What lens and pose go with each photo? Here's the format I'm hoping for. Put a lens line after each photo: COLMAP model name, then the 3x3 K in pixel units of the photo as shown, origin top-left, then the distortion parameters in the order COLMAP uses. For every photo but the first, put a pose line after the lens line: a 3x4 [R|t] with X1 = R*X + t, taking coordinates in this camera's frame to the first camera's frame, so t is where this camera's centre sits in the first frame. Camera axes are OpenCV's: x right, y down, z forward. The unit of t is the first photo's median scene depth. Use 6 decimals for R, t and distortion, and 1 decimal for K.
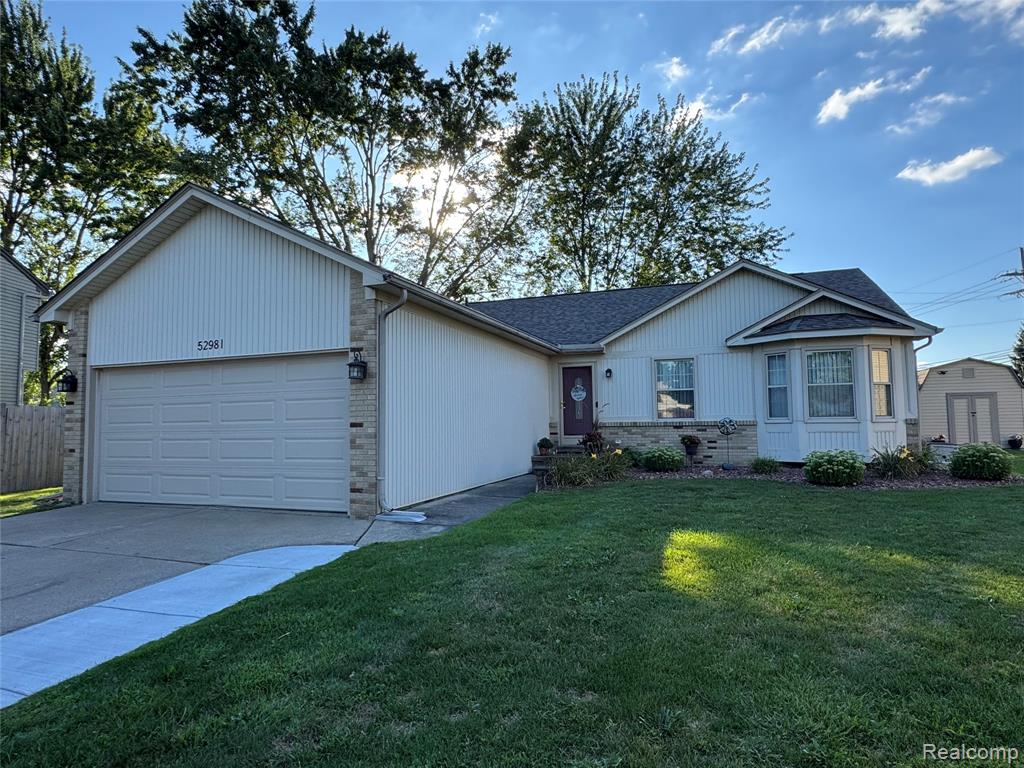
lens RADIAL K [[576.3, 0, 513.3], [0, 576.3, 382.9], [0, 0, 1]] dist [0.000830, 0.001274]
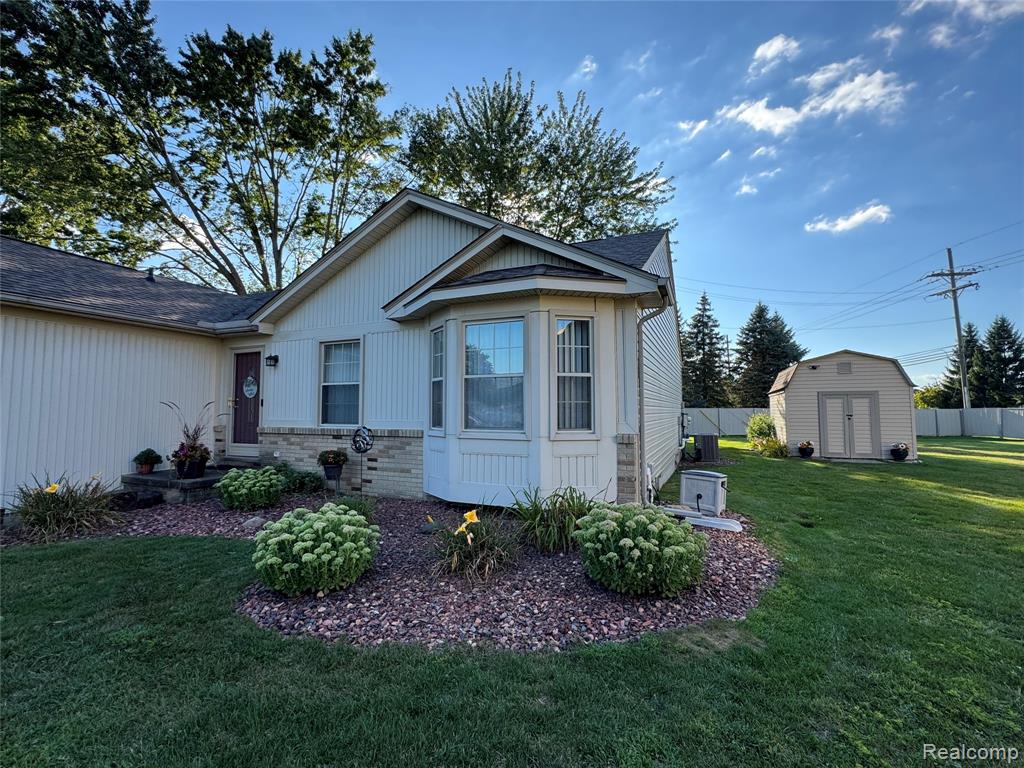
lens RADIAL K [[447.6, 0, 510.7], [0, 447.6, 384.9], [0, 0, 1]] dist [-0.001172, 0.000149]
pose [[0.996876, 0.007451, -0.078632, 0.519313], [-0.006721, 0.999932, 0.009535, 0.006583], [0.078698, -0.008977, 0.996858, 0.456191]]
